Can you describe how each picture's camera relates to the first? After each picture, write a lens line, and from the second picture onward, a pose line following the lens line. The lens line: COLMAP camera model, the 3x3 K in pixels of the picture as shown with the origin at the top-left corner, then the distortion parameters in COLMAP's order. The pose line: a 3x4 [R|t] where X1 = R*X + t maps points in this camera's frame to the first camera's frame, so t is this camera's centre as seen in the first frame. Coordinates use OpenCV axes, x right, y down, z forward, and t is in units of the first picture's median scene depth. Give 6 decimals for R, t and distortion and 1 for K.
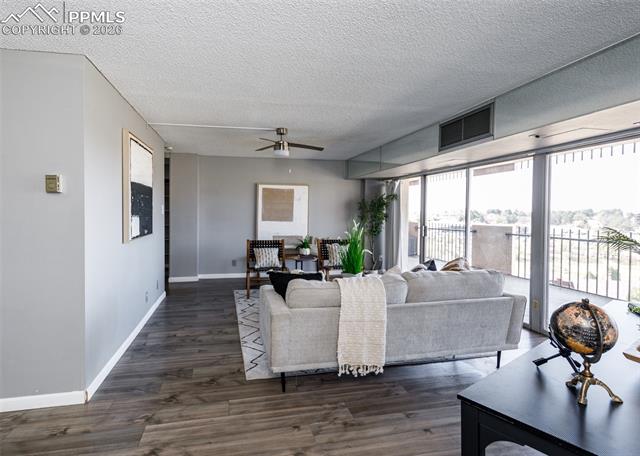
lens RADIAL K [[333.9, 0, 297.5], [0, 333.9, 227.4], [0, 0, 1]] dist [0.004150, 0.000588]
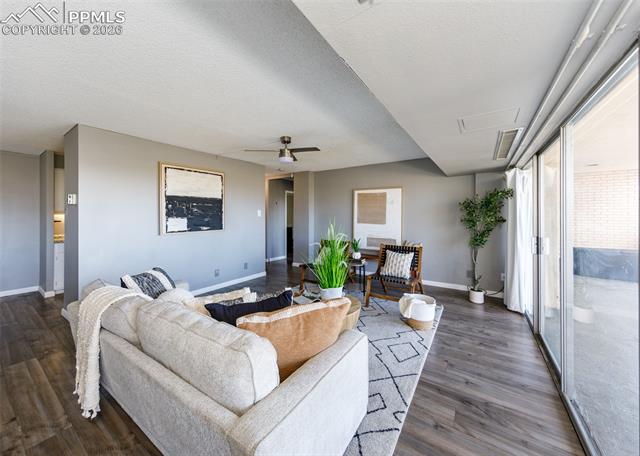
lens RADIAL K [[235.2, 0, 320.0], [0, 235.2, 228.0], [0, 0, 1]] dist [0.000798, 0.000017]
pose [[0.695790, 0.036090, -0.717338, 0.702178], [-0.027111, 0.999345, 0.023981, -0.035342], [0.717733, 0.002762, 0.696313, 0.690155]]
